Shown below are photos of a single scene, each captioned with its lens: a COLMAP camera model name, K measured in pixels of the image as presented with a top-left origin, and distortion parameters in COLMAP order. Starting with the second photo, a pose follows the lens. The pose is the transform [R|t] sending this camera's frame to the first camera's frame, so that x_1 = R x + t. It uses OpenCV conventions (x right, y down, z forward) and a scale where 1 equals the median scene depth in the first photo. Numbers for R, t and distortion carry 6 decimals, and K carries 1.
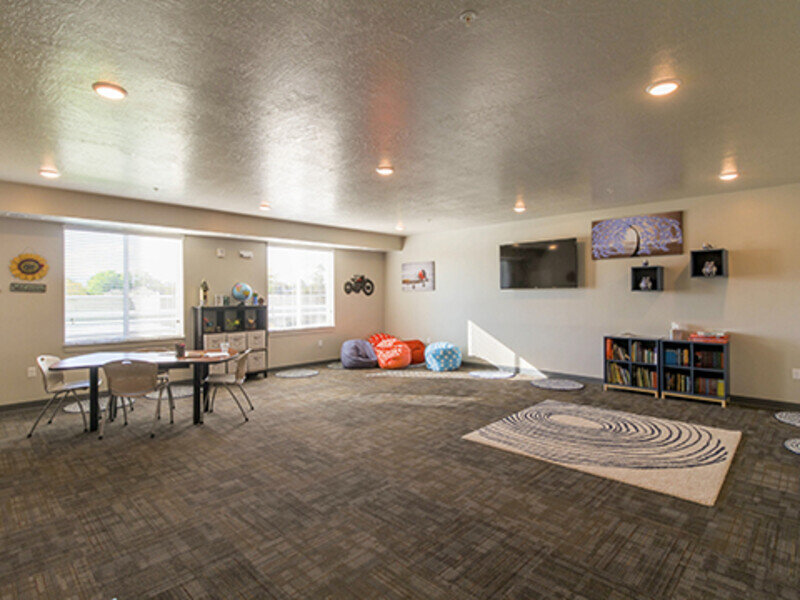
lens RADIAL K [[439.4, 0, 397.6], [0, 439.4, 294.4], [0, 0, 1]] dist [0.002320, 0.002042]
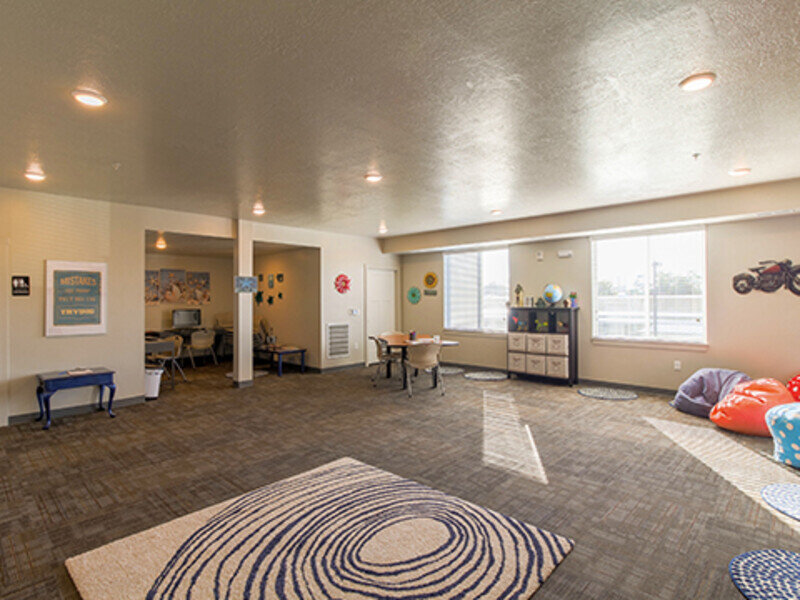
lens RADIAL K [[439.4, 0, 397.6], [0, 439.4, 294.4], [0, 0, 1]] dist [0.002320, 0.002042]
pose [[-0.015315, -0.003717, -0.999876, 1.029695], [0.008089, 0.999960, -0.003841, -0.004025], [0.999850, -0.008147, -0.015284, 1.102924]]
